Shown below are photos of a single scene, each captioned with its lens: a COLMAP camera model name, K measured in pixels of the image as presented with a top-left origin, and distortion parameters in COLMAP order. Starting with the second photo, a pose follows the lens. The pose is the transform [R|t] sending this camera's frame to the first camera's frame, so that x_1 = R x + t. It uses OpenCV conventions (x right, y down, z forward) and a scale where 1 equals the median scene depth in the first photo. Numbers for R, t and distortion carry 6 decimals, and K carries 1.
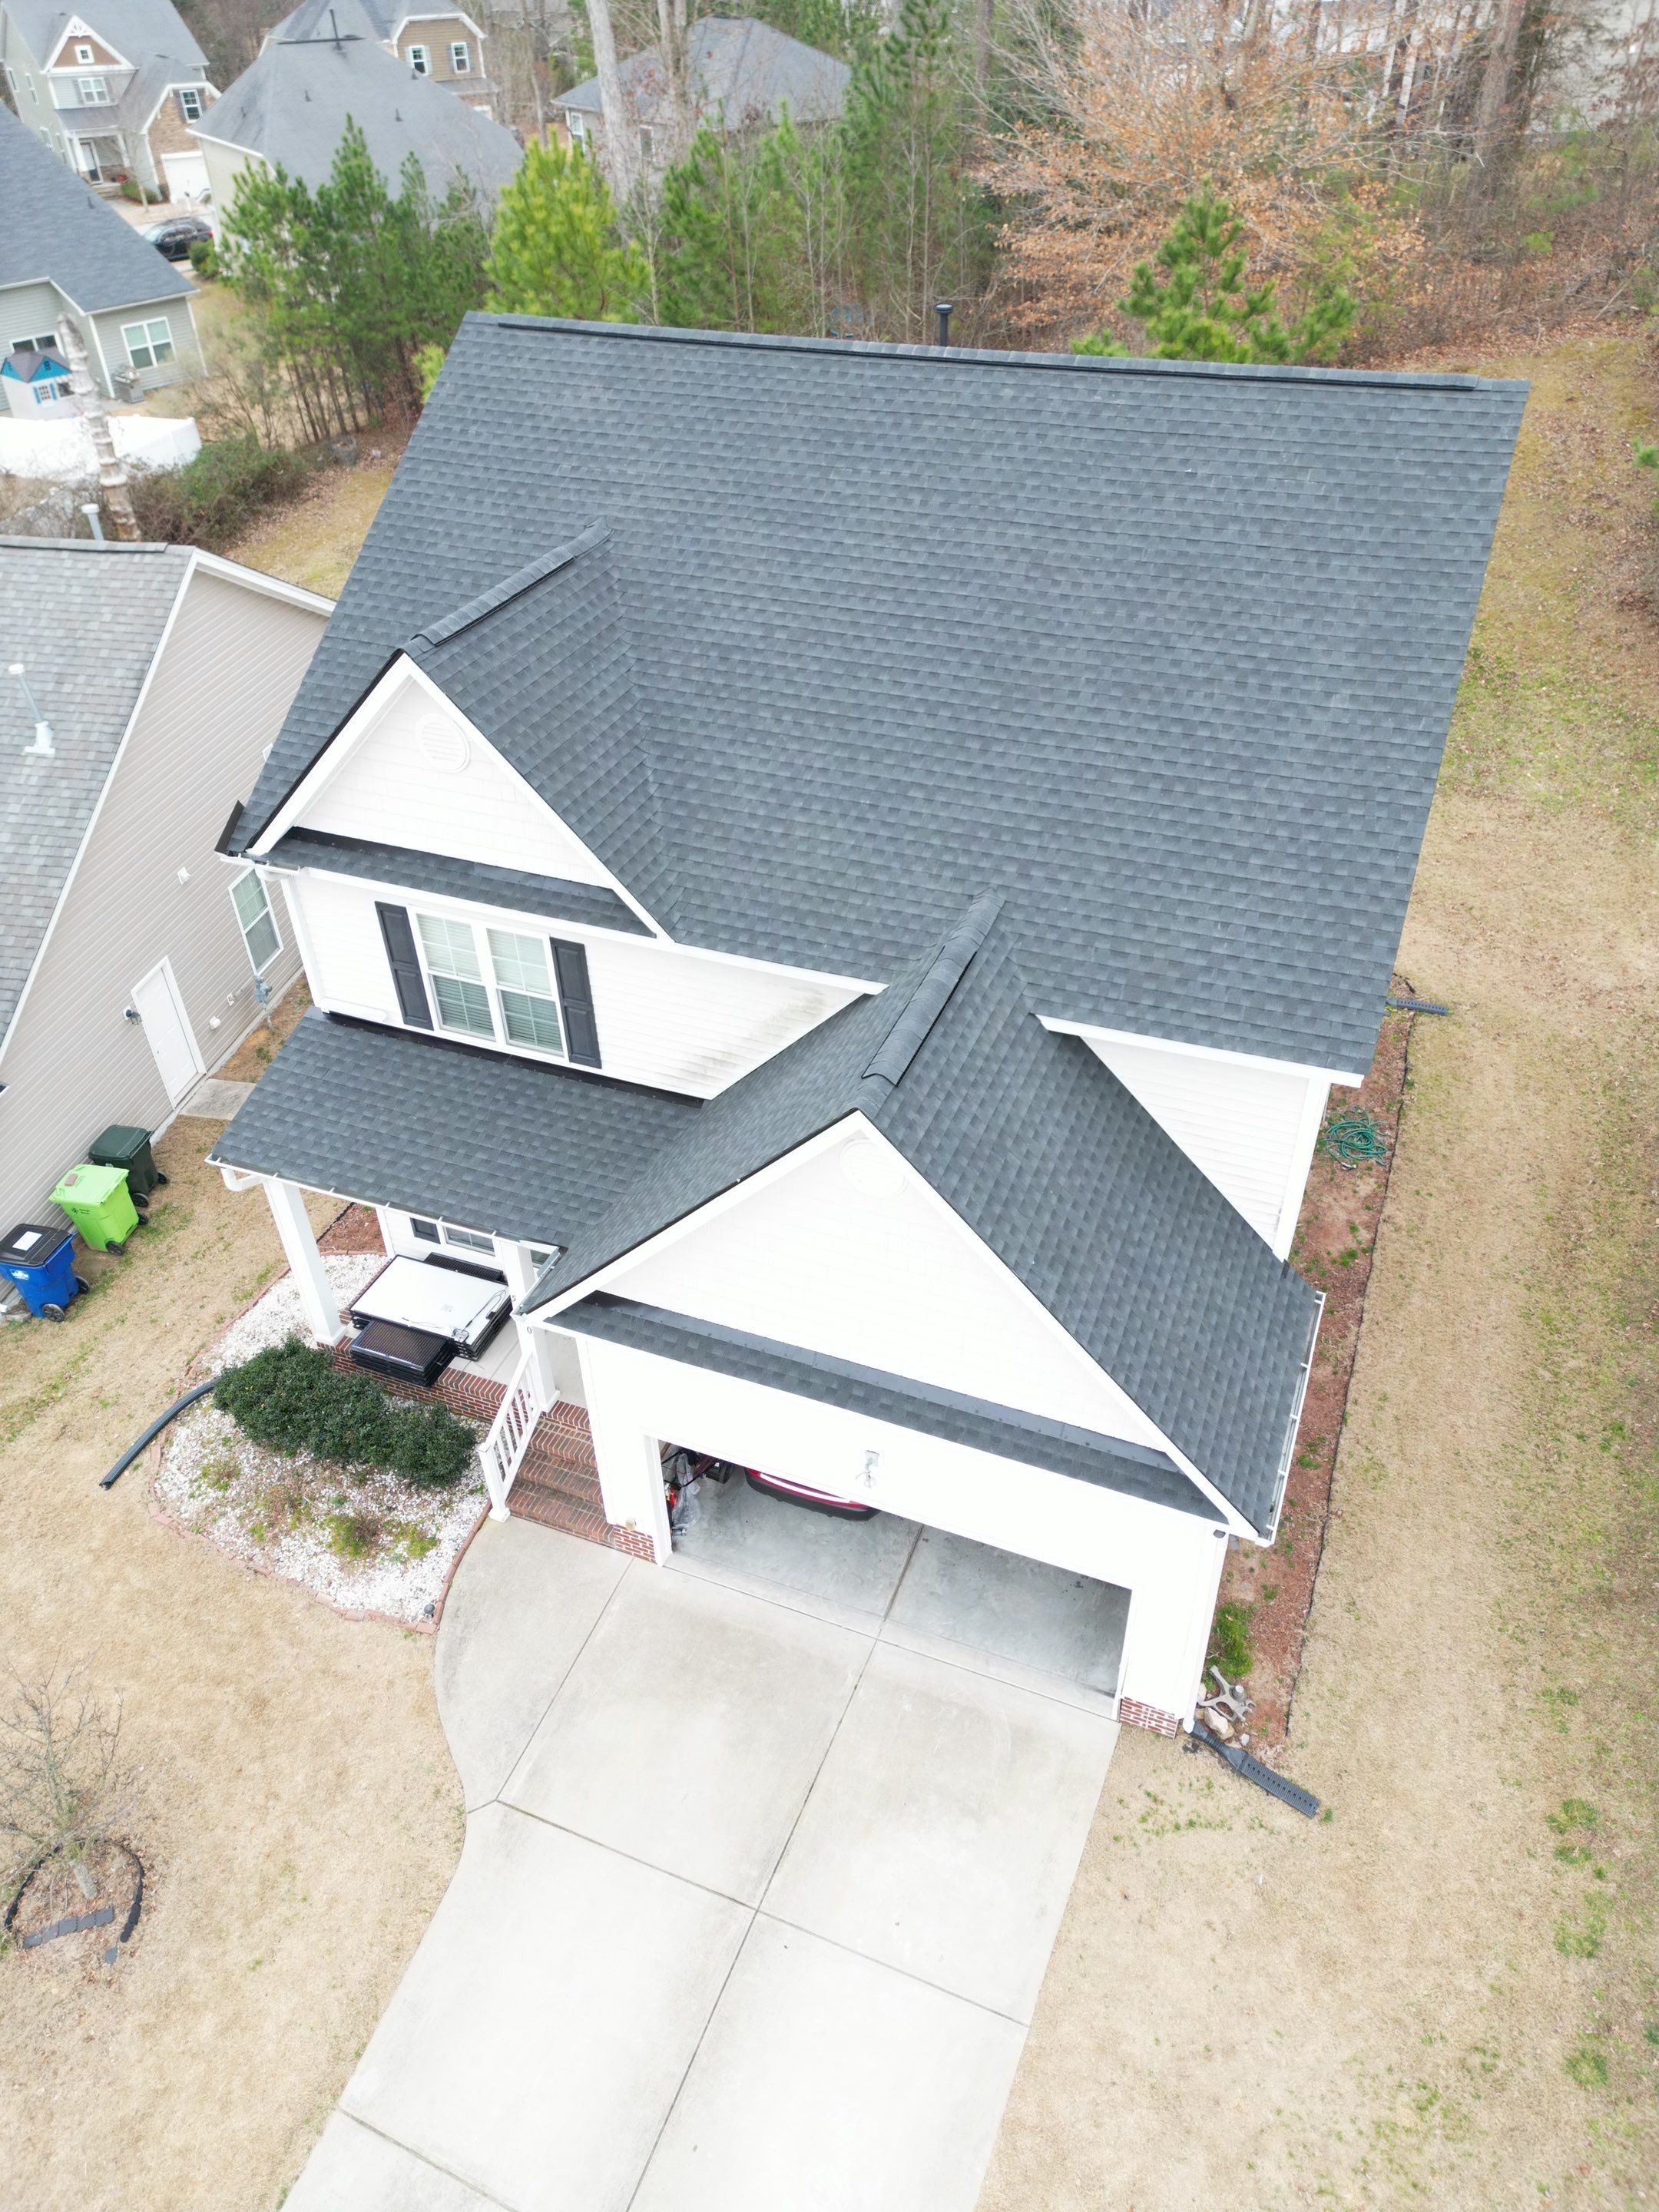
lens RADIAL K [[1535.7, 0, 829.5], [0, 1535.7, 1106.0], [0, 0, 1]] dist [0.070788, -0.064446]
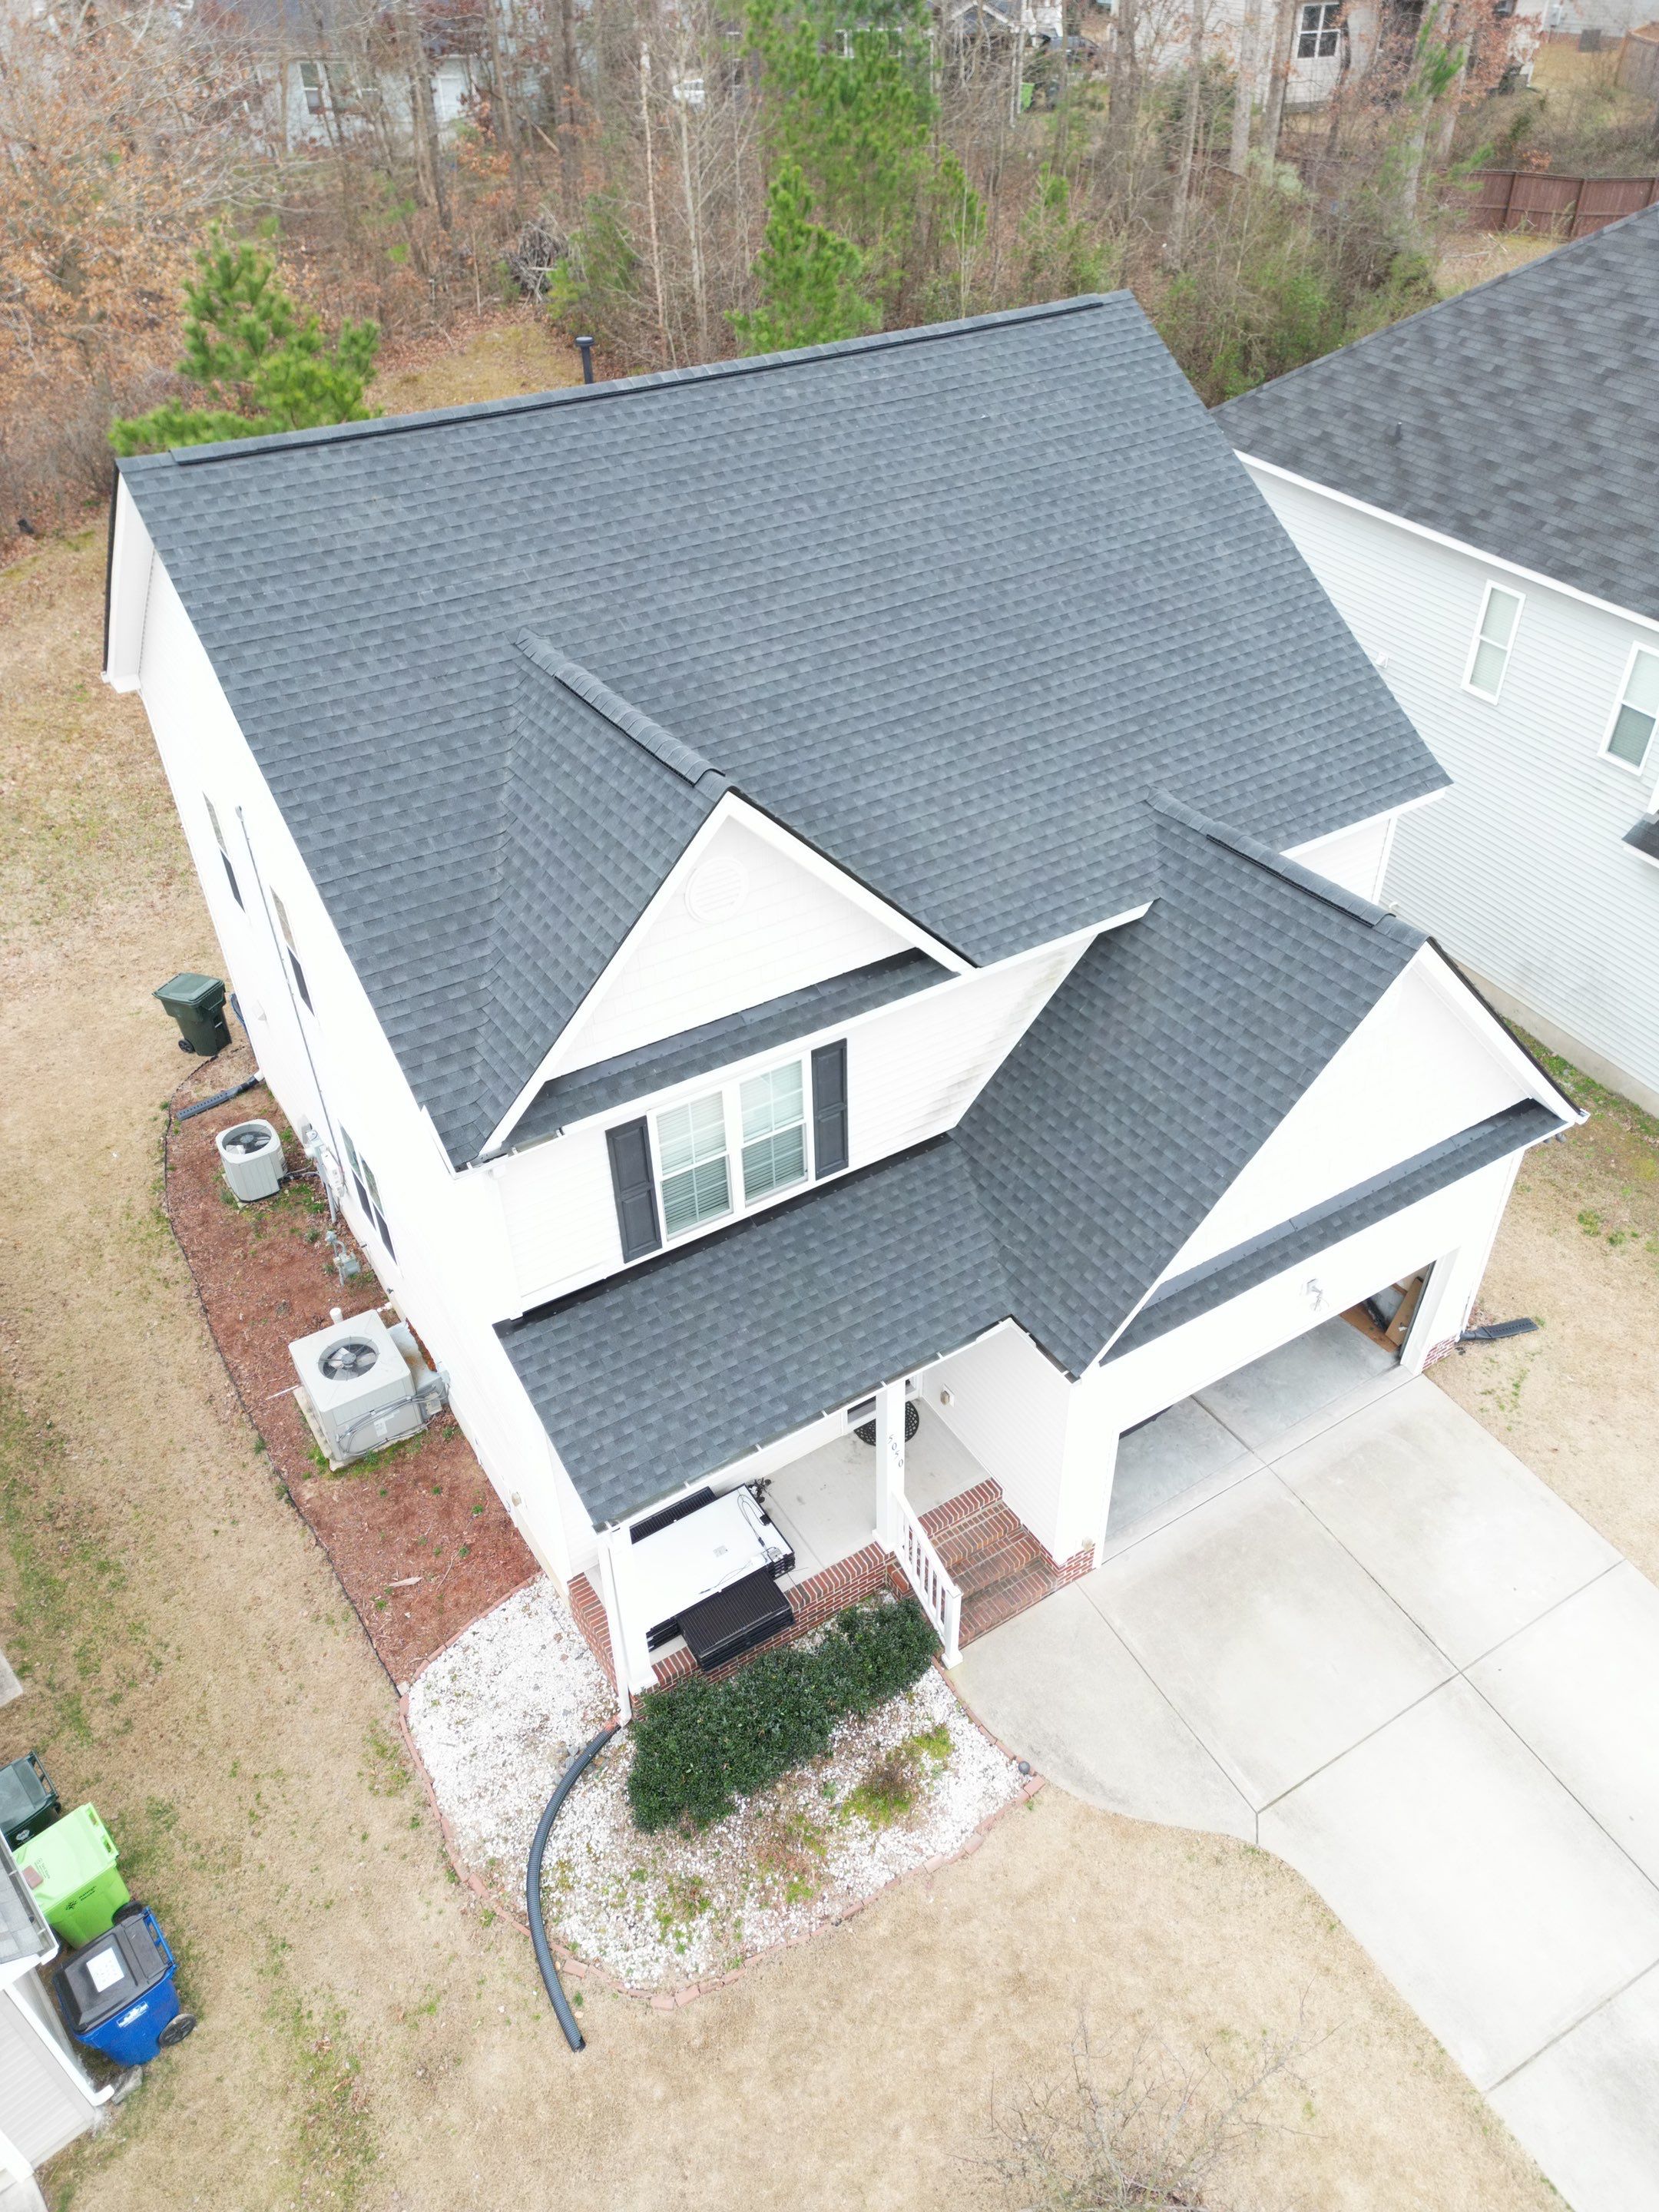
lens RADIAL K [[1536.3, 0, 826.1], [0, 1536.3, 1105.1], [0, 0, 1]] dist [0.067309, -0.053482]
pose [[0.589046, -0.491177, 0.641693, -0.742396], [0.506157, 0.843269, 0.180841, -0.232816], [-0.629944, 0.218274, 0.745337, 0.321084]]
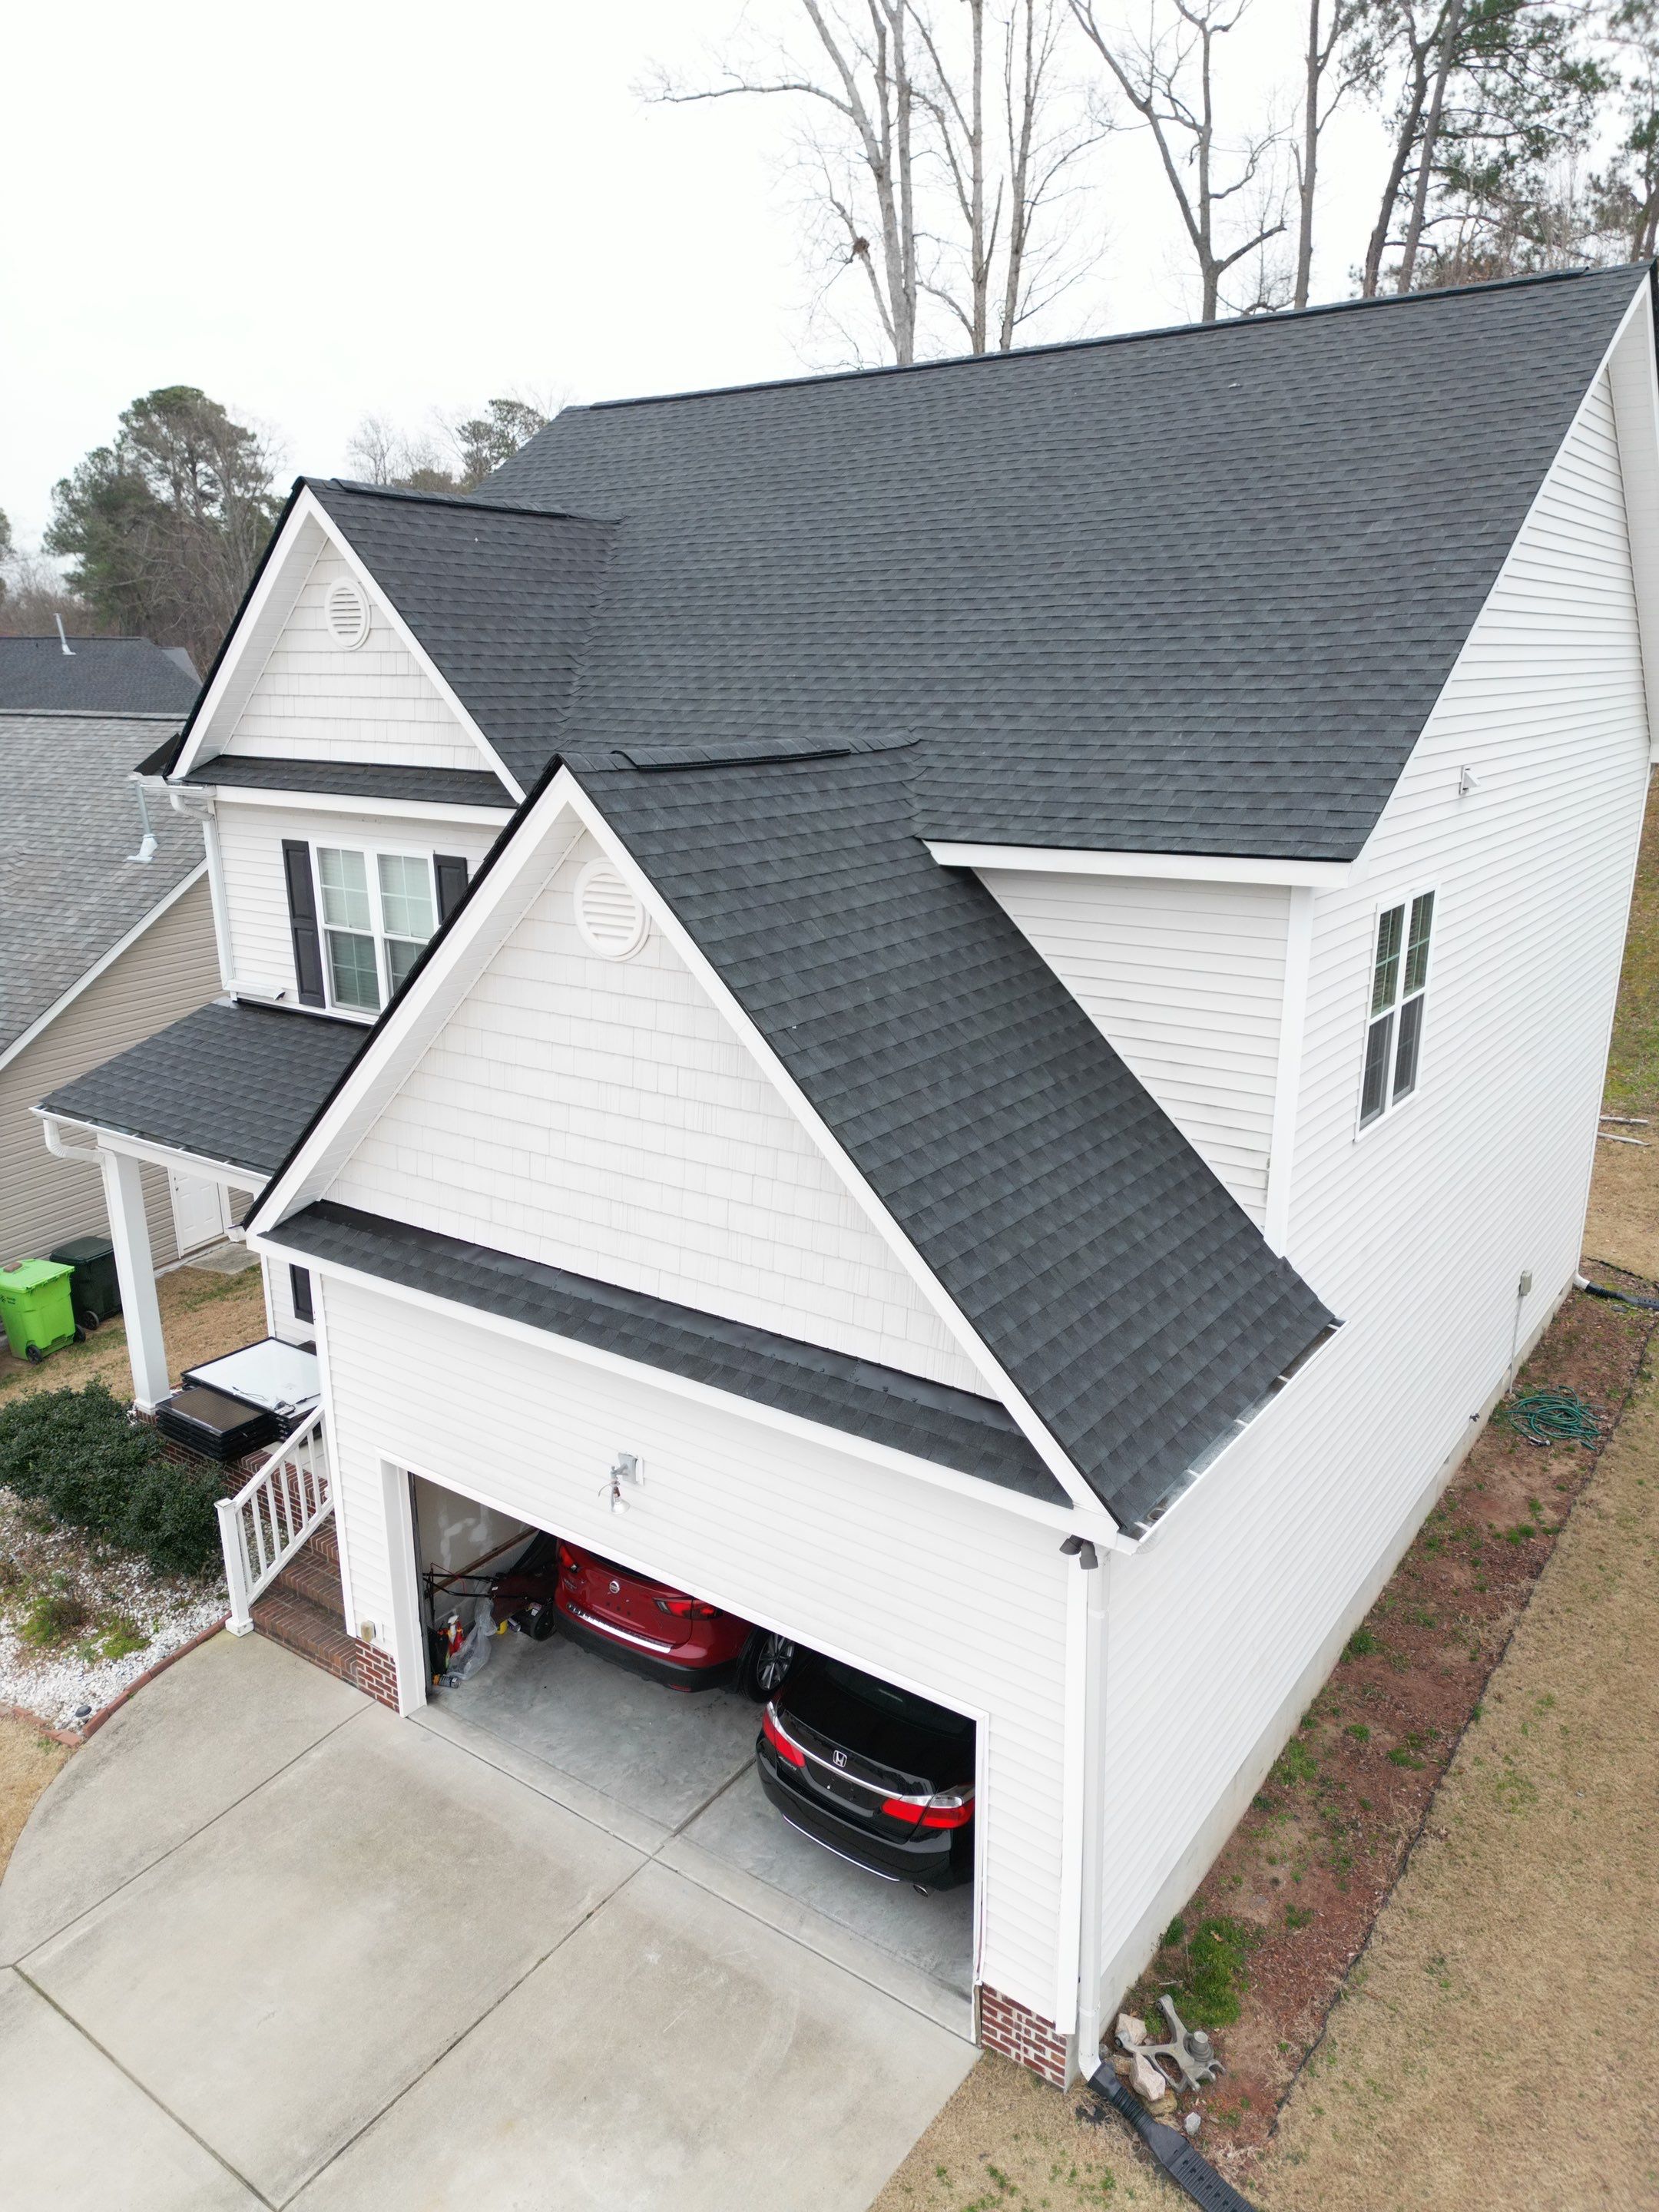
lens RADIAL K [[1539.5, 0, 831.3], [0, 1539.5, 1108.2], [0, 0, 1]] dist [0.066381, -0.059895]
pose [[0.971087, 0.083346, -0.223703, 0.224609], [-0.160001, 0.922684, -0.350792, 0.273909], [0.177170, 0.376442, 0.909342, 0.306711]]
